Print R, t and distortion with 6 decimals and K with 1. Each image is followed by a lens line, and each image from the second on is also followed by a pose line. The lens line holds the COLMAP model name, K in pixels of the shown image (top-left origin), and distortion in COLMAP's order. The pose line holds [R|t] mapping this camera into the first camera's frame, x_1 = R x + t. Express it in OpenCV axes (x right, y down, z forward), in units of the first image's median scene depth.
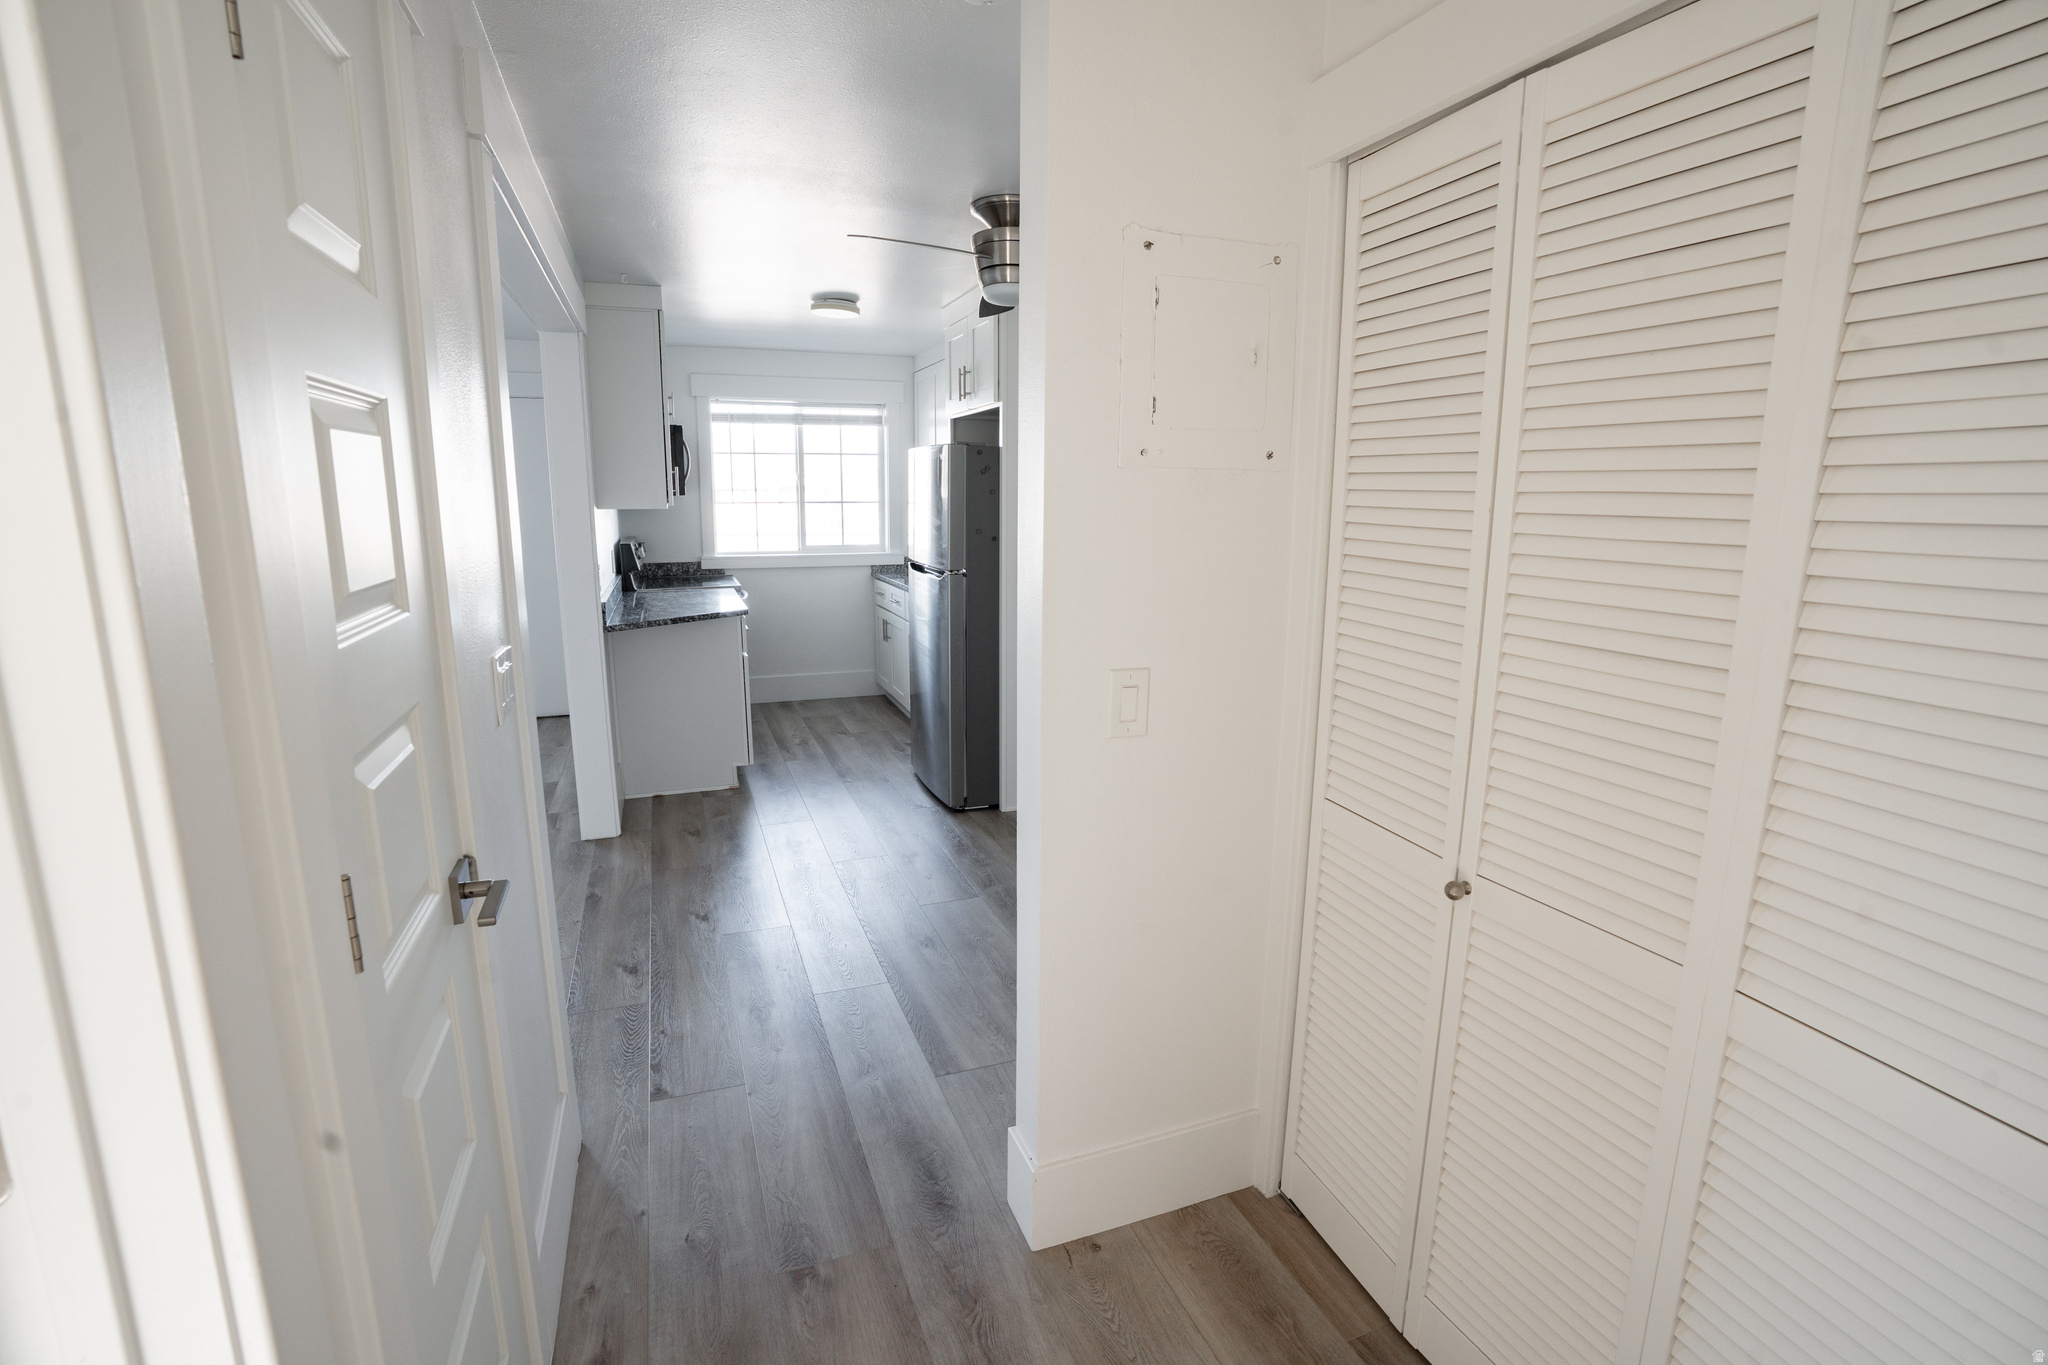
lens RADIAL K [[943.7, 0, 1023.0], [0, 943.7, 663.2], [0, 0, 1]] dist [-0.055509, 0.010879]
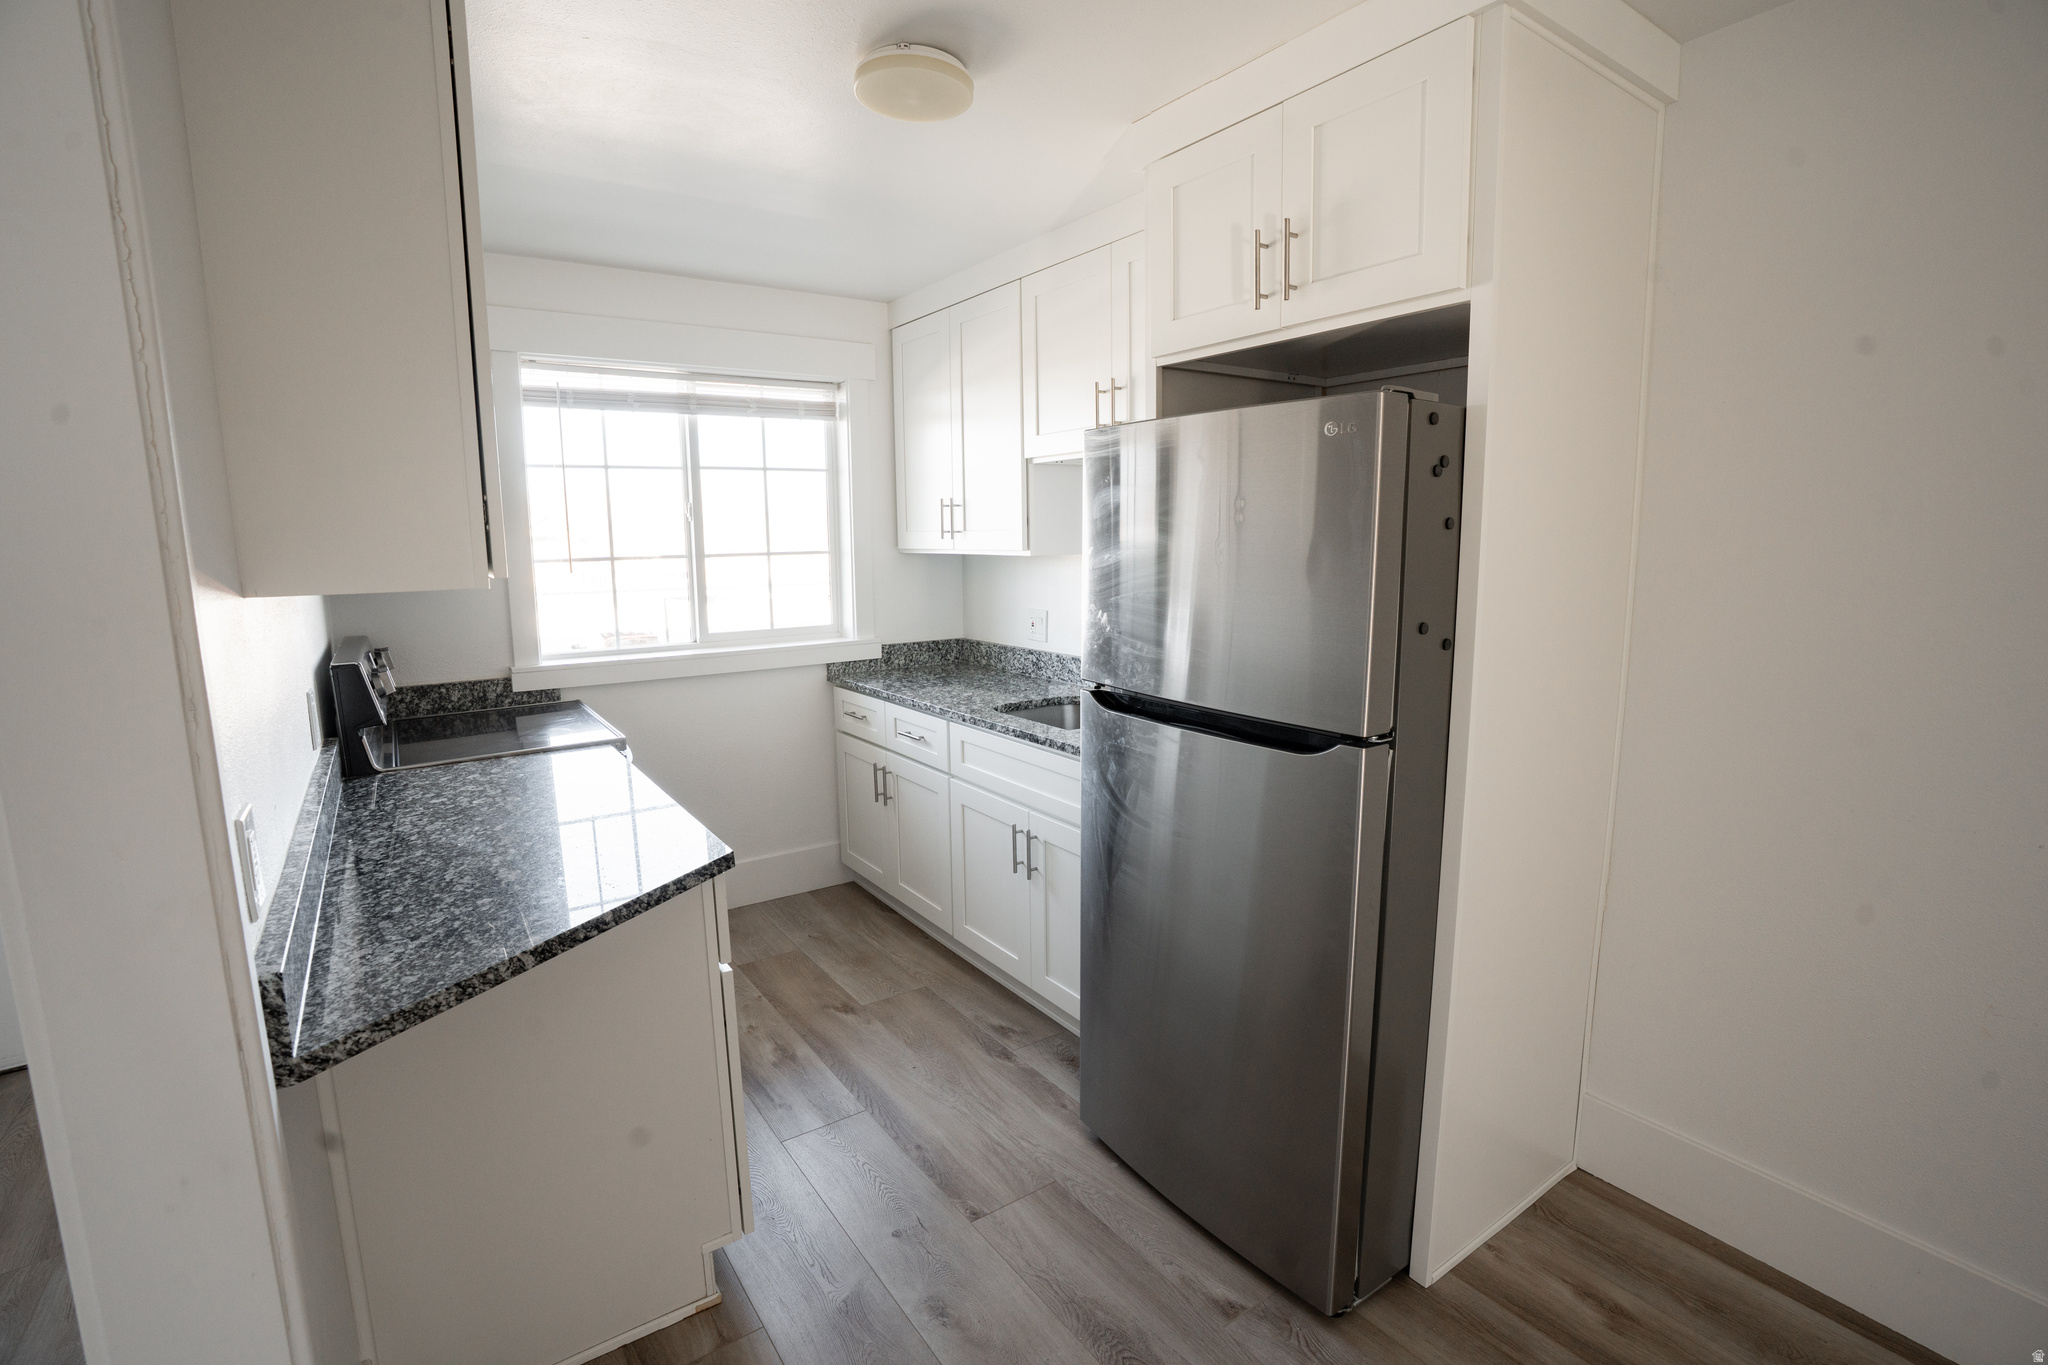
lens RADIAL K [[943.7, 0, 1030.5], [0, 943.7, 674.2], [0, 0, 1]] dist [-0.055509, 0.010879]
pose [[0.969070, -0.053743, 0.240863, -0.196754], [0.061638, 0.997776, -0.025358, -0.082231], [-0.238964, 0.039420, 0.970228, 0.456704]]
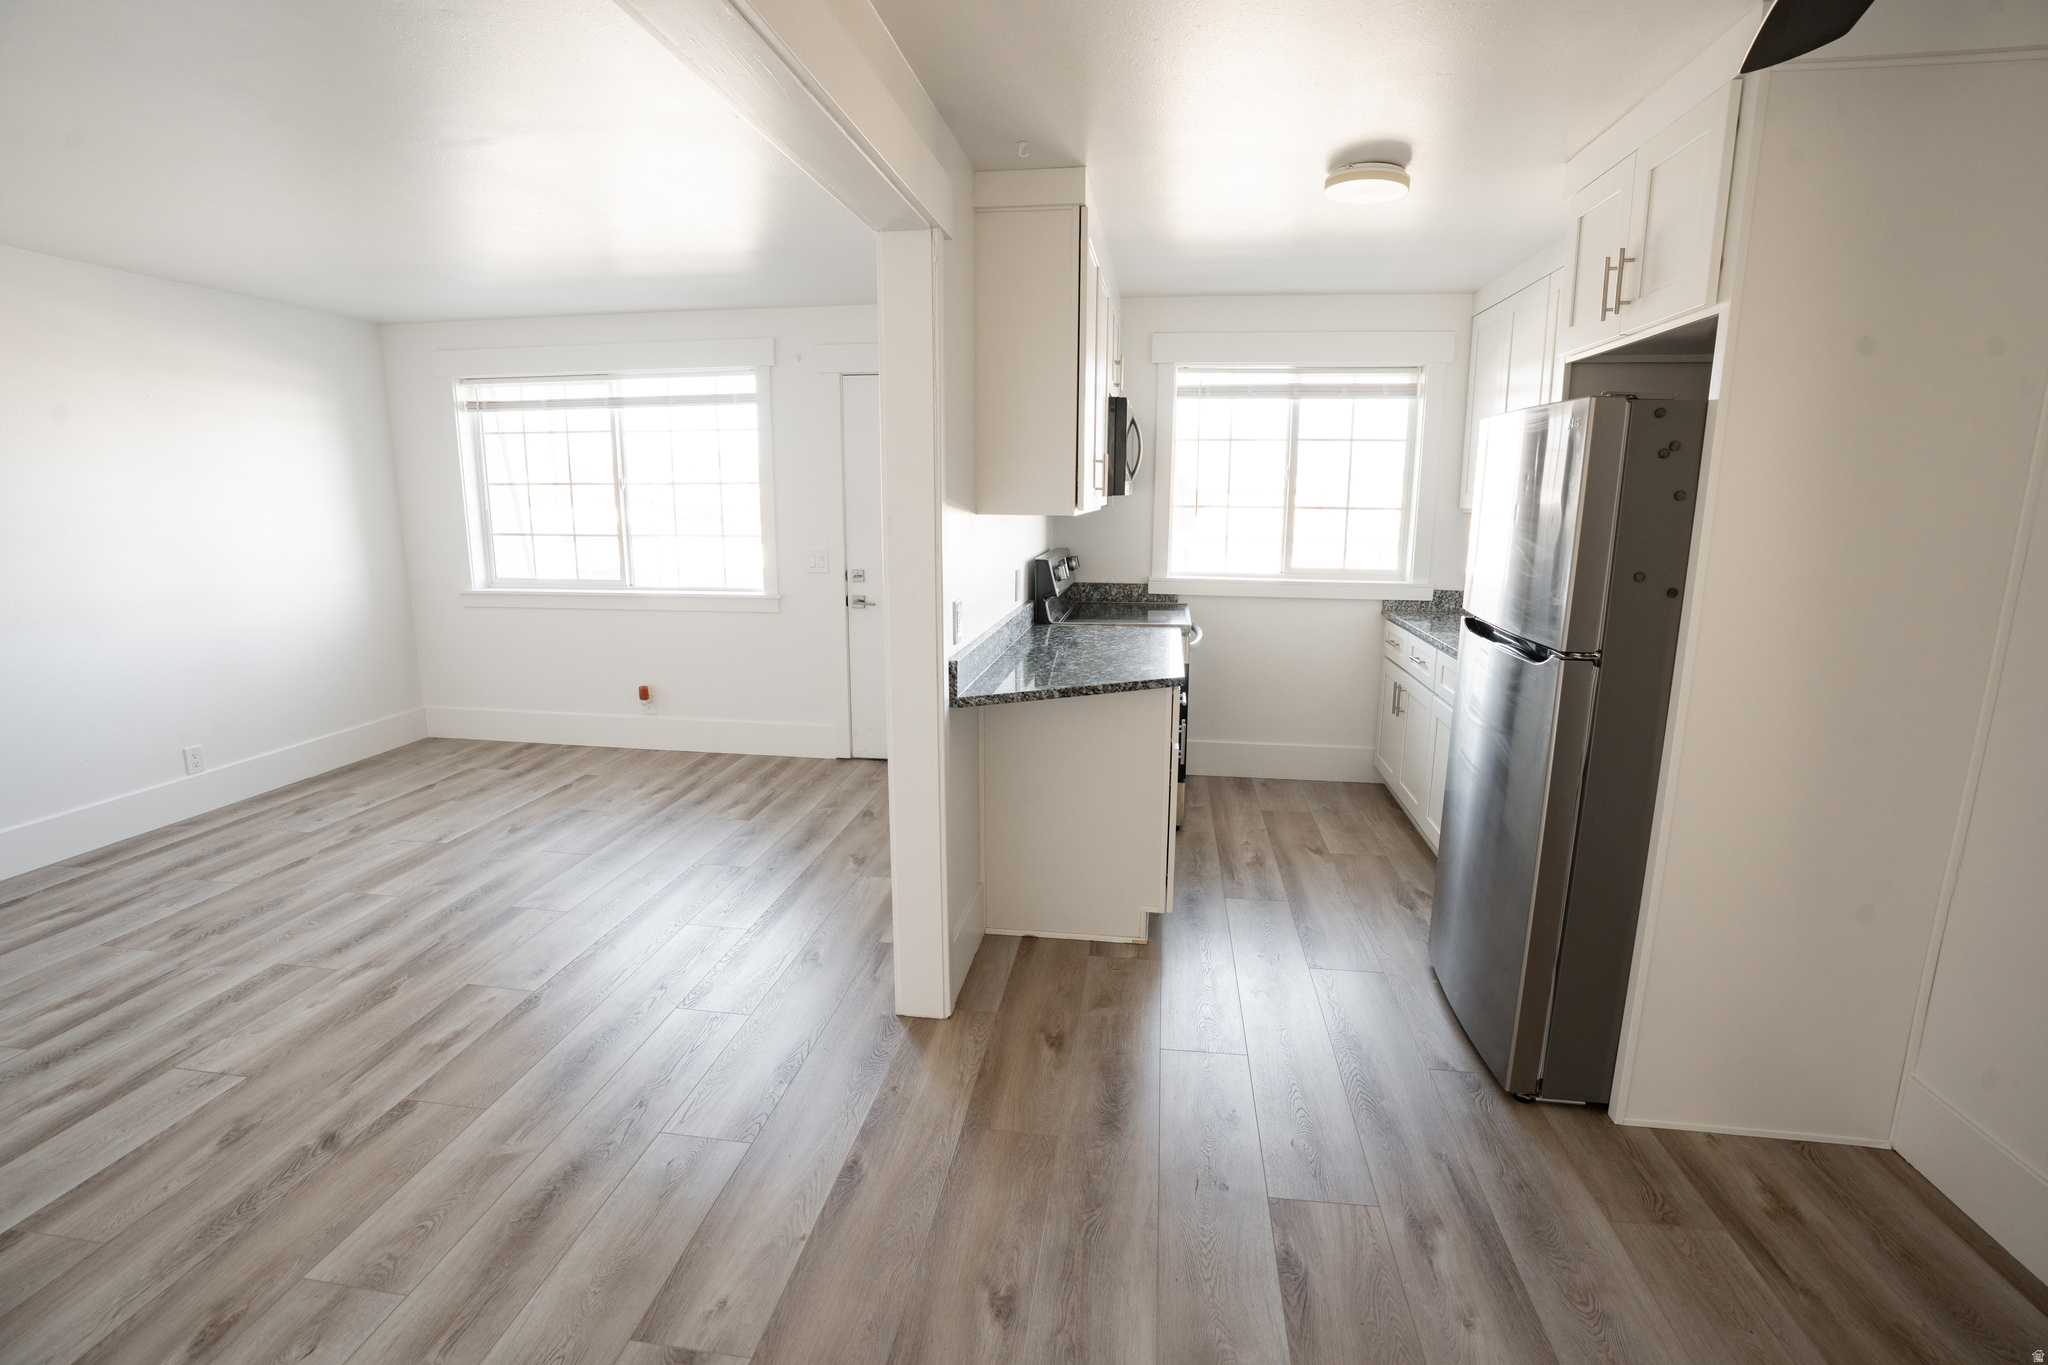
lens RADIAL K [[943.7, 0, 1028.8], [0, 943.7, 669.1], [0, 0, 1]] dist [-0.055509, 0.010879]
pose [[0.875606, 0.089086, -0.474739, -0.062366], [-0.087701, 0.995830, 0.025116, -0.051743], [0.474997, 0.019643, 0.879768, 0.293440]]
